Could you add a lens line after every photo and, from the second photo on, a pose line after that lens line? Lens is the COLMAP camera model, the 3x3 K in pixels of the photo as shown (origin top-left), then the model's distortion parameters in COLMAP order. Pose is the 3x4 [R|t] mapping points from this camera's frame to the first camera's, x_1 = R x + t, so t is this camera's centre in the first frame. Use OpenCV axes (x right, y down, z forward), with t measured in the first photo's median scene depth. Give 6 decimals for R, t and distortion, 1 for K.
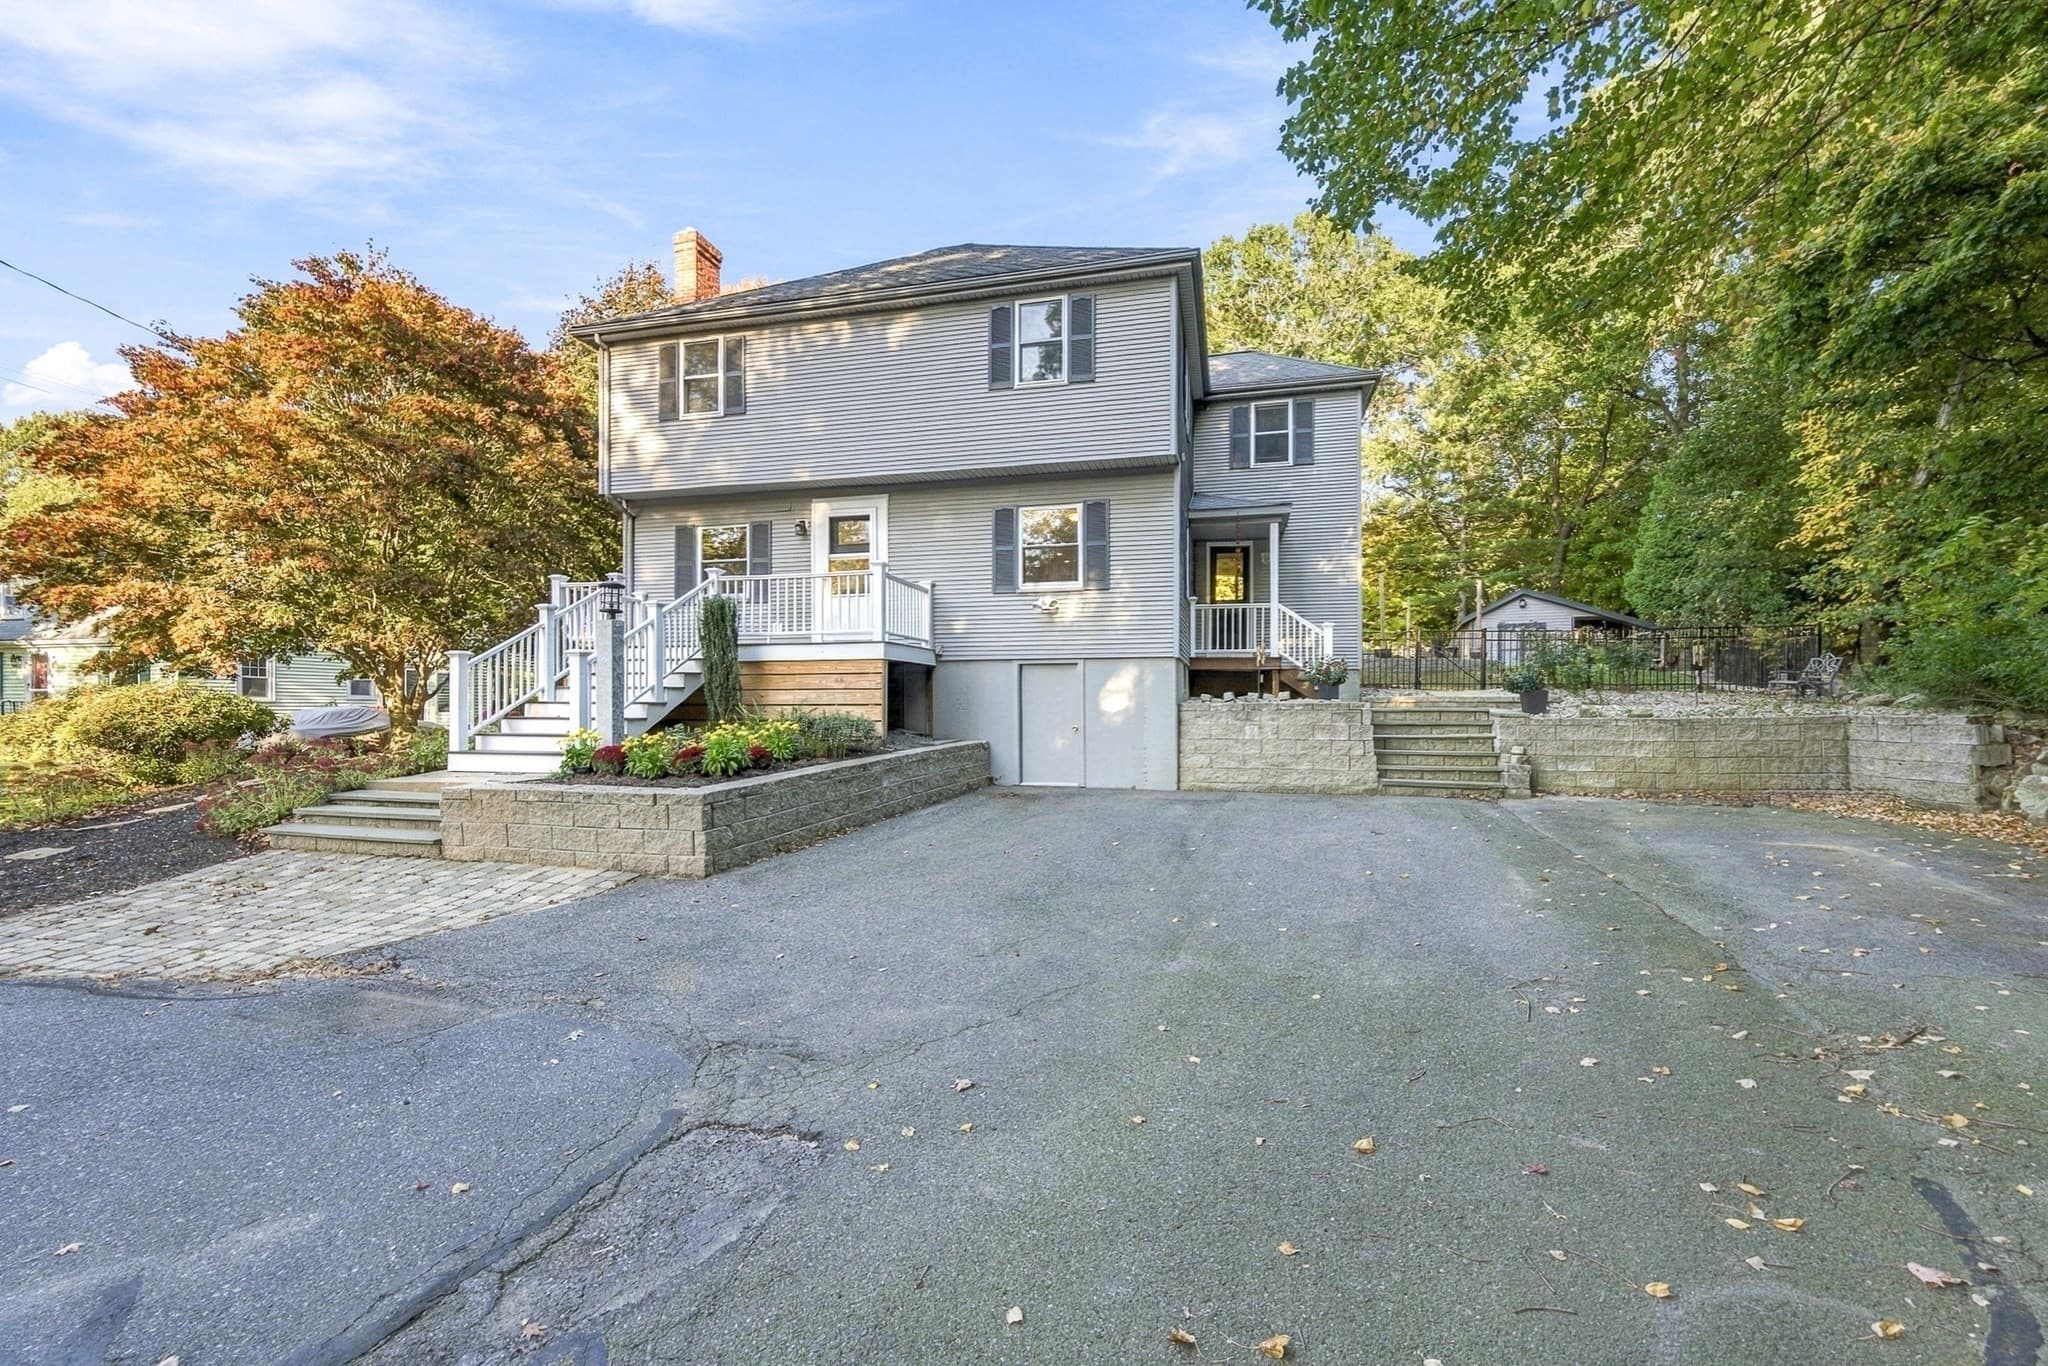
lens RADIAL K [[831.7, 0, 1025.2], [0, 831.7, 721.2], [0, 0, 1]] dist [-0.003124, -0.000323]
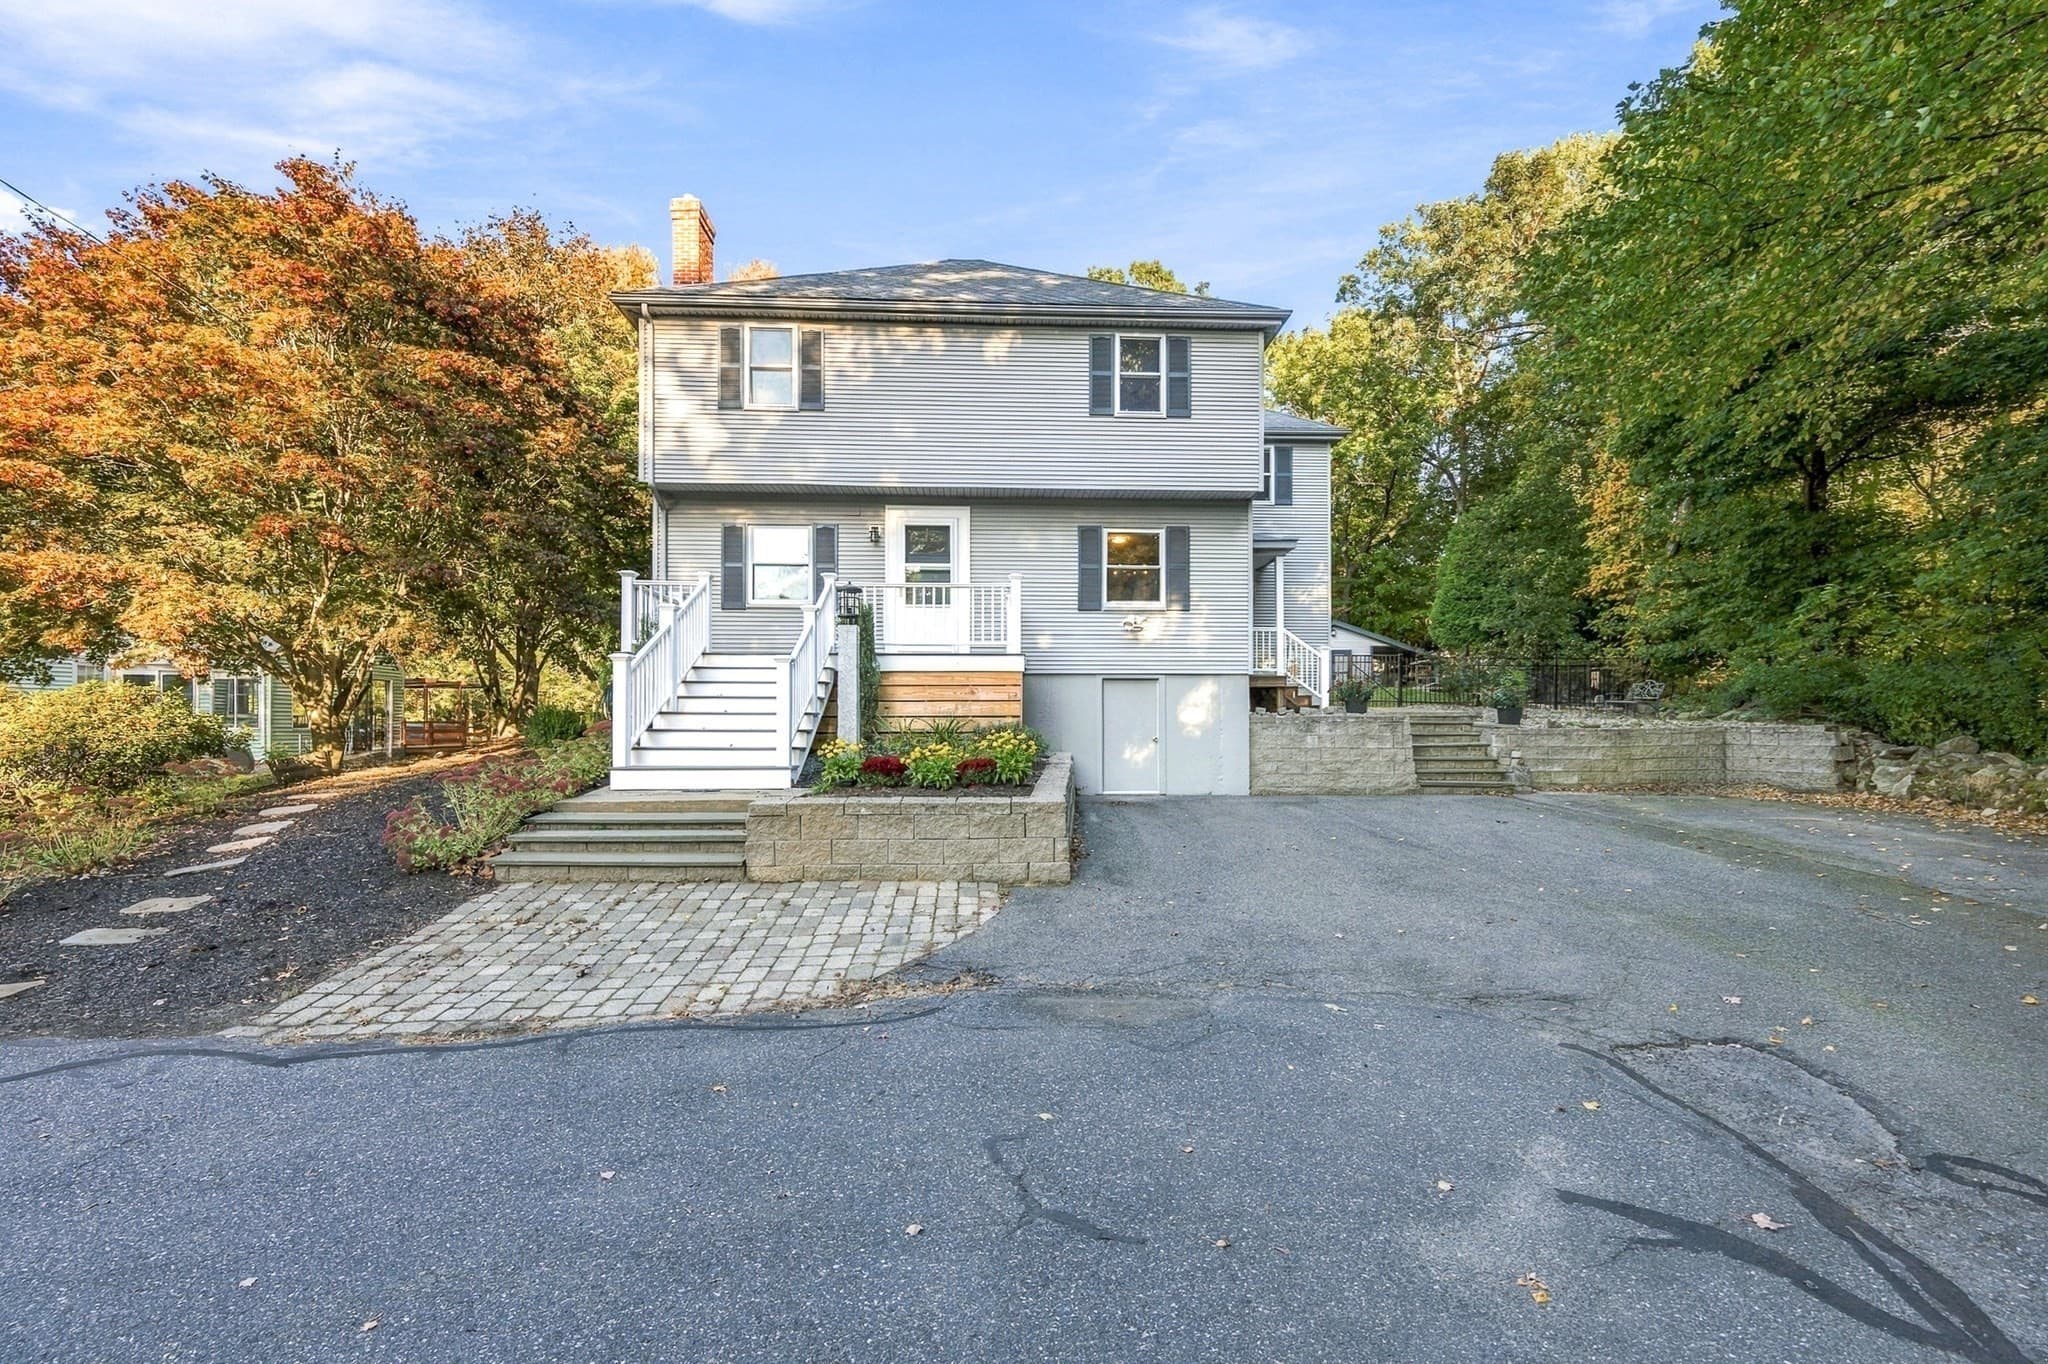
lens RADIAL K [[841.1, 0, 1022.3], [0, 841.1, 736.9], [0, 0, 1]] dist [-0.002105, -0.000052]
pose [[0.958324, -0.004622, 0.285646, -0.415628], [0.005190, 0.999986, -0.001229, 0.005577], [-0.285636, 0.002660, 0.958334, 0.015064]]
